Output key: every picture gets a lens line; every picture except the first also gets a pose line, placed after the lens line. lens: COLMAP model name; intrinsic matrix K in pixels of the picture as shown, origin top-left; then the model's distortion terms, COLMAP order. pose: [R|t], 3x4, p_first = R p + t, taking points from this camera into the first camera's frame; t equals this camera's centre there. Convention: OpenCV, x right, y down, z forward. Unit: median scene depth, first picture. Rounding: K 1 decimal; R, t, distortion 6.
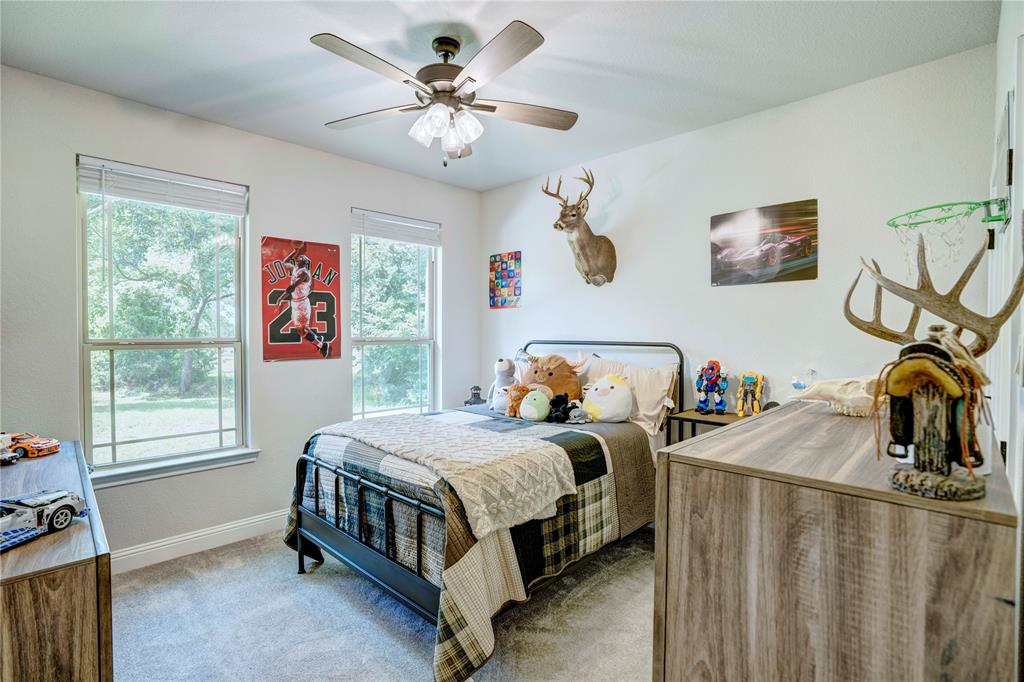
lens RADIAL K [[472.1, 0, 507.5], [0, 472.1, 342.7], [0, 0, 1]] dist [-0.069696, 0.025153]
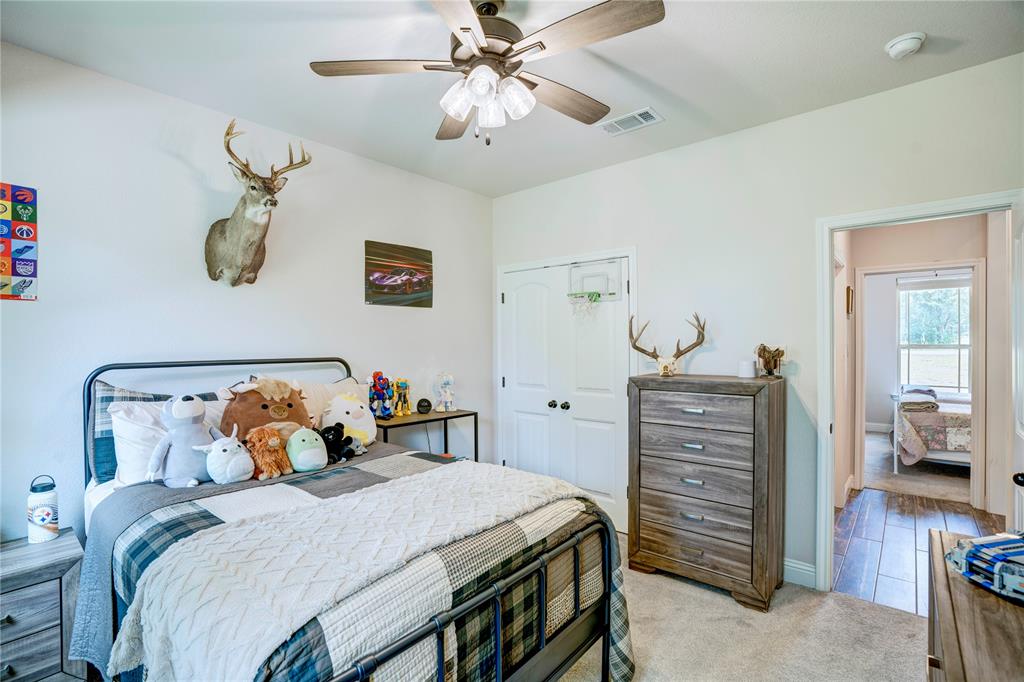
lens RADIAL K [[472.1, 0, 507.5], [0, 472.1, 342.7], [0, 0, 1]] dist [-0.069696, 0.025153]
pose [[-0.052251, -0.002277, 0.998631, -0.784983], [0.025074, 0.999679, 0.003591, -0.029936], [-0.998319, 0.025227, -0.052177, 0.844373]]
